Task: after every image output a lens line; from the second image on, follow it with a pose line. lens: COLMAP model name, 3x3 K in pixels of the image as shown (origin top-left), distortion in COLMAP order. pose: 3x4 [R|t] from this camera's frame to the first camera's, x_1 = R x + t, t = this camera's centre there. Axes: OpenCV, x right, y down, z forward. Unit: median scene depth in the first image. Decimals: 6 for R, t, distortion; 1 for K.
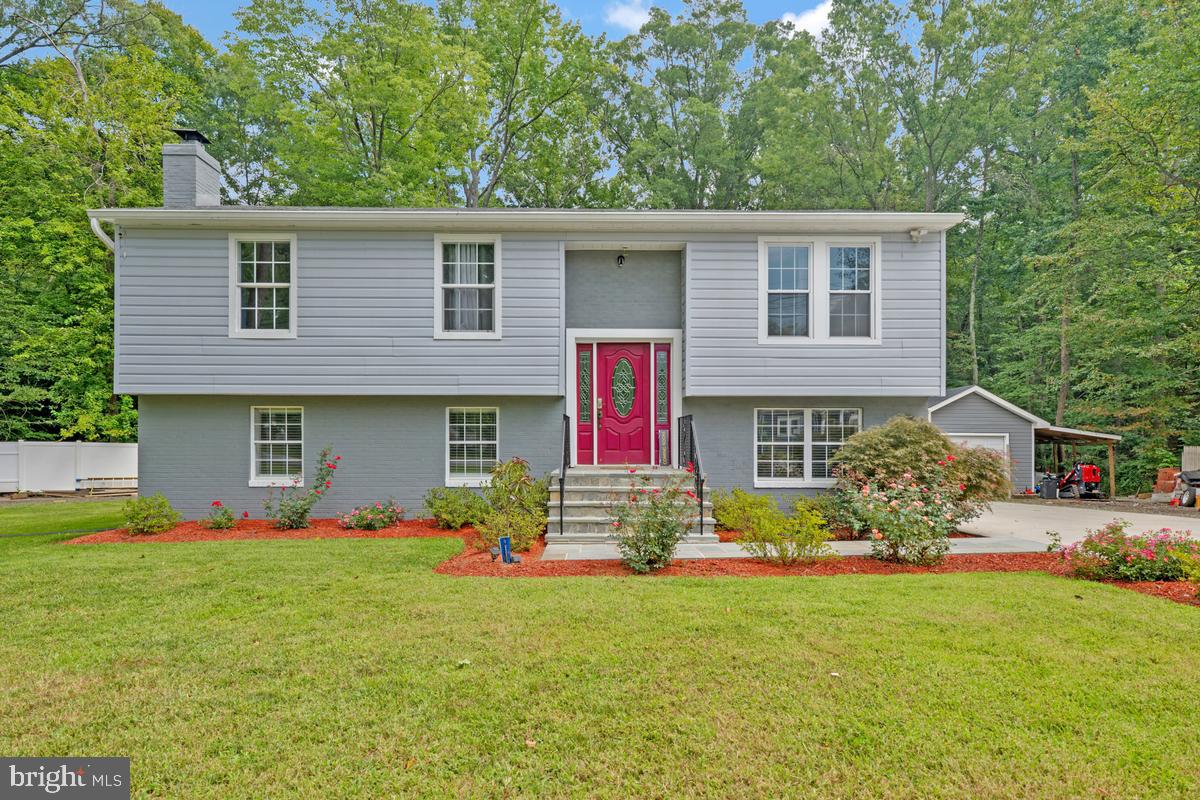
lens RADIAL K [[725.6, 0, 600.2], [0, 725.6, 417.2], [0, 0, 1]] dist [-0.001345, -0.000117]
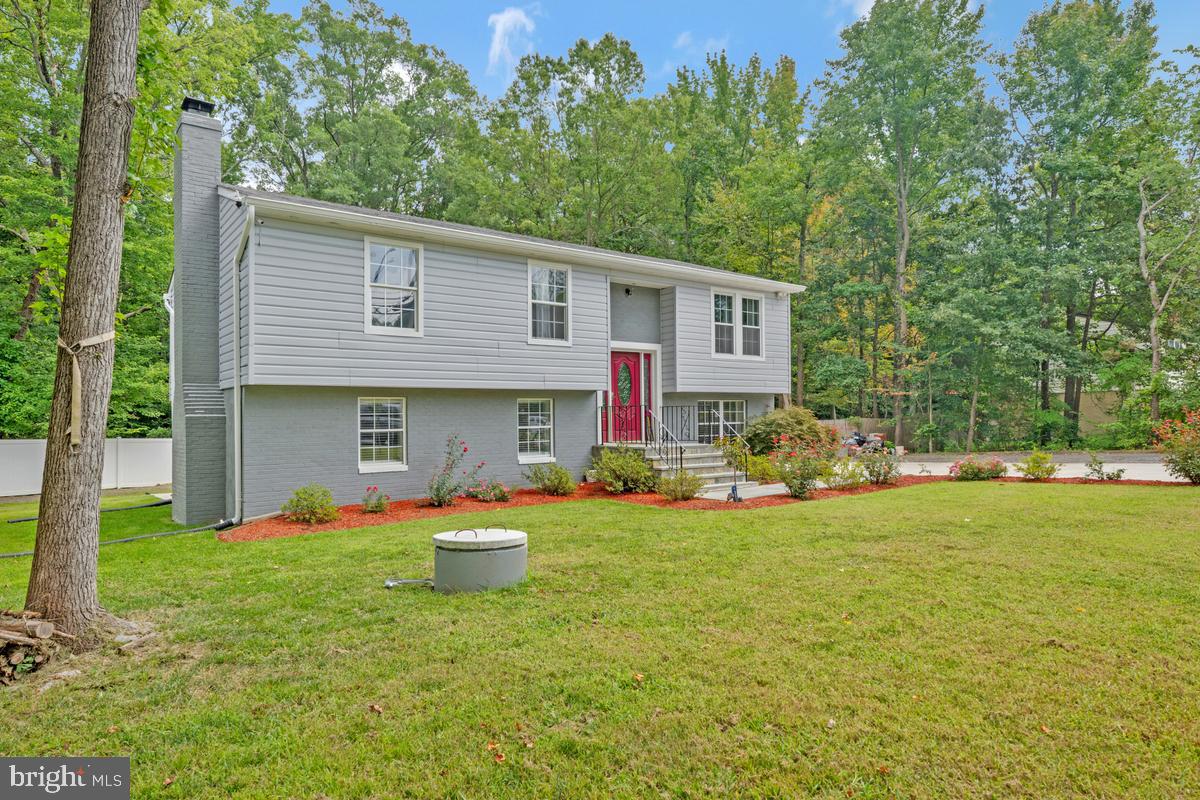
lens RADIAL K [[706.6, 0, 600.0], [0, 706.6, 400.0], [0, 0, 1]] dist [0.000019, 0.000117]
pose [[0.797798, 0.001819, 0.602922, -0.848649], [0.002652, 0.999975, -0.006526, -0.004063], [-0.602919, 0.006805, 0.797774, -0.033194]]
